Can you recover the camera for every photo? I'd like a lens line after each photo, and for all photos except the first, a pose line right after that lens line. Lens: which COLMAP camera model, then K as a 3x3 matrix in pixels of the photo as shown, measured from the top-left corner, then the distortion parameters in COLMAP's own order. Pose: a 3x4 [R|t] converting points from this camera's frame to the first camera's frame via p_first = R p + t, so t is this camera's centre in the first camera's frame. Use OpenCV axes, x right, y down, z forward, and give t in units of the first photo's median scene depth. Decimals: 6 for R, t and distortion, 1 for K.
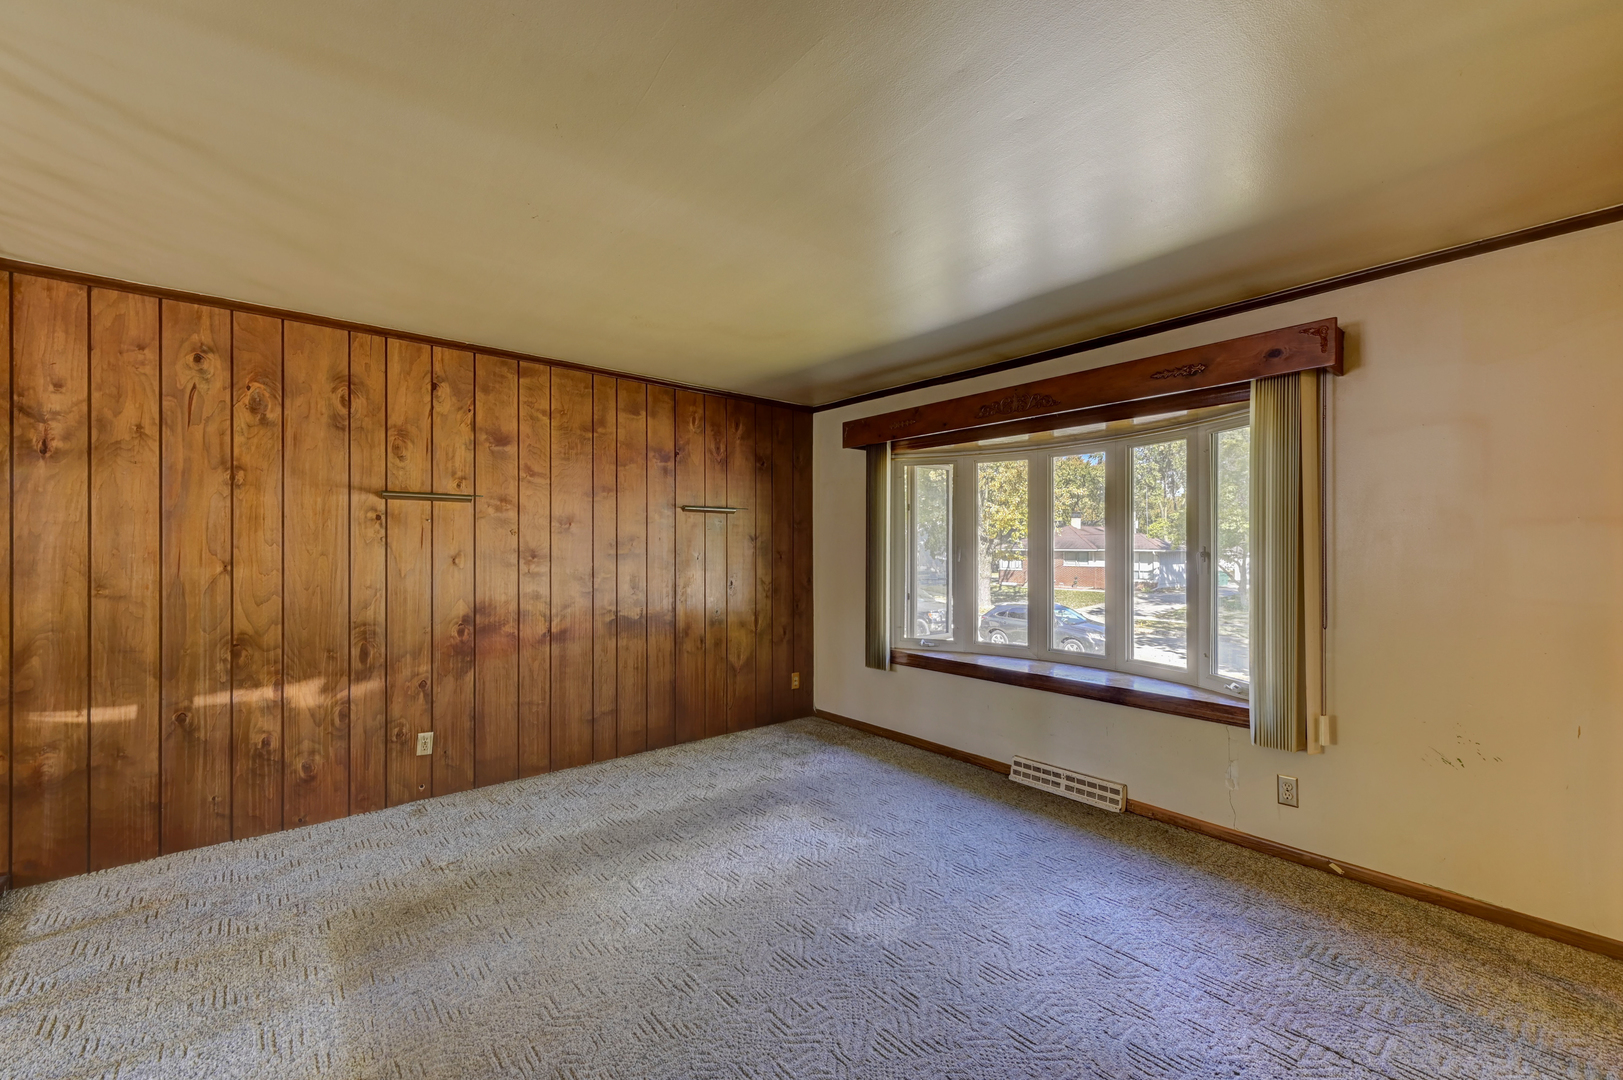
lens RADIAL K [[660.5, 0, 812.9], [0, 660.5, 542.1], [0, 0, 1]] dist [-0.000193, -0.000174]
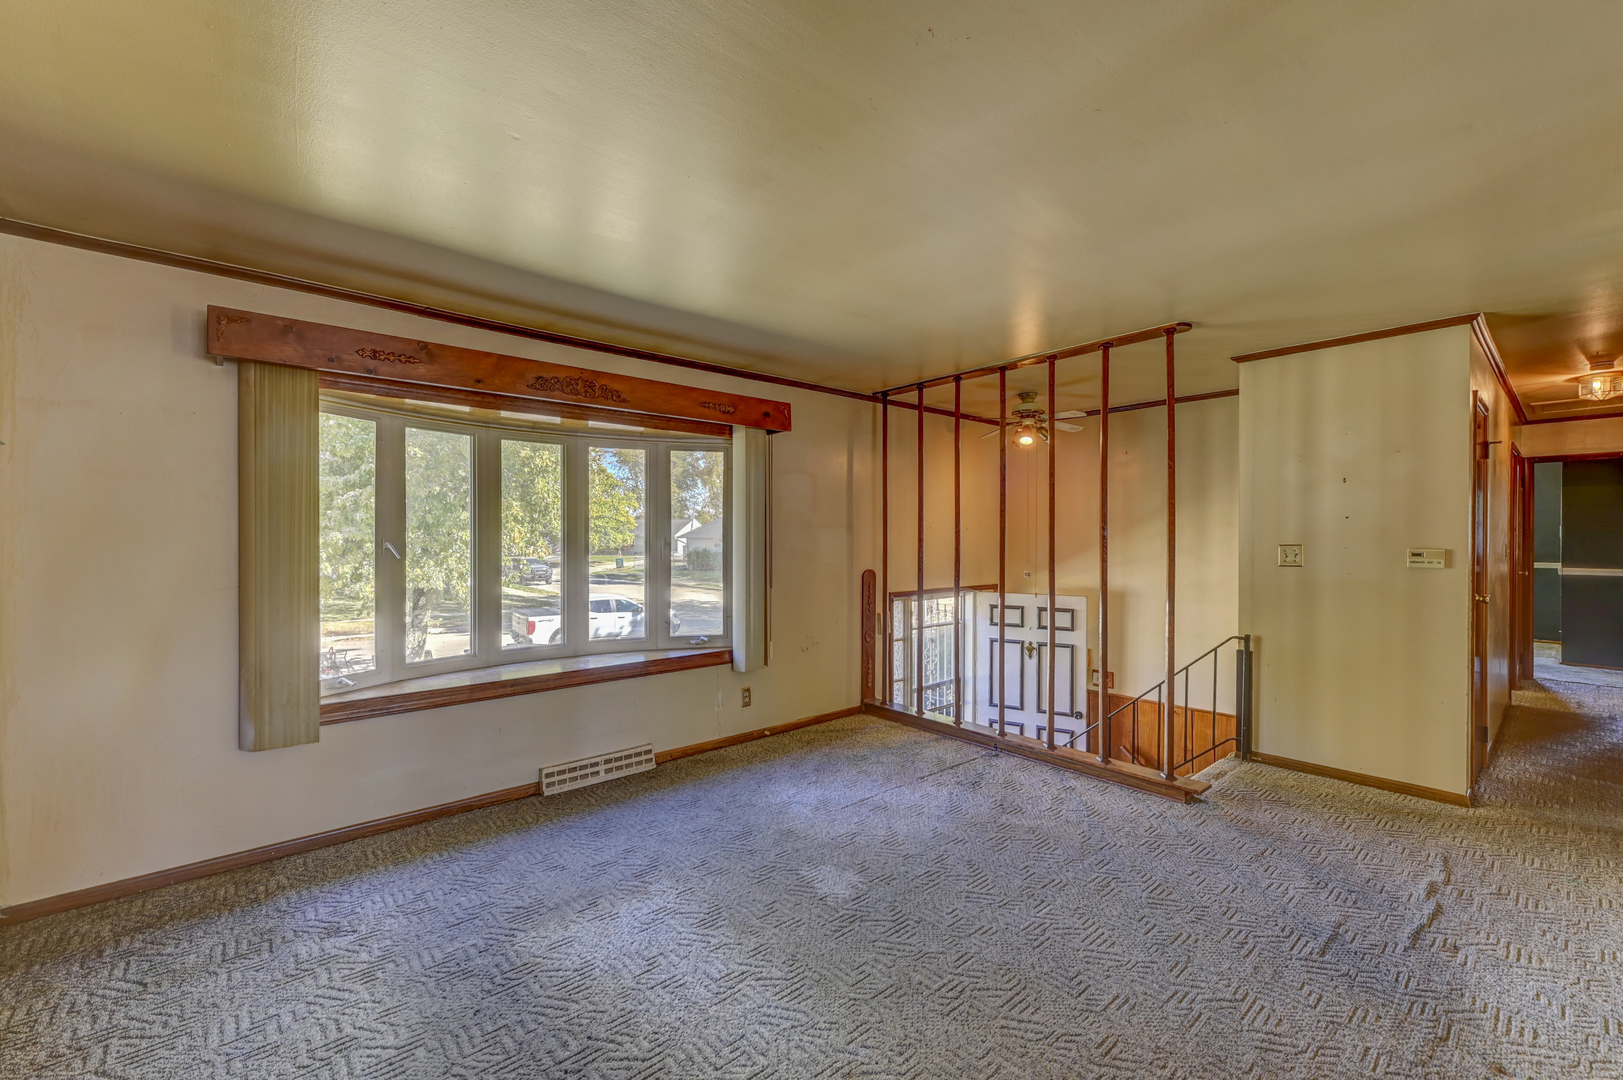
lens RADIAL K [[660.5, 0, 812.9], [0, 660.5, 538.6], [0, 0, 1]] dist [-0.000193, -0.000174]
pose [[-0.004953, -0.002814, 0.999984, -0.648150], [0.000628, 0.999996, 0.002817, 0.005425], [-0.999988, 0.000642, -0.004951, 0.682112]]
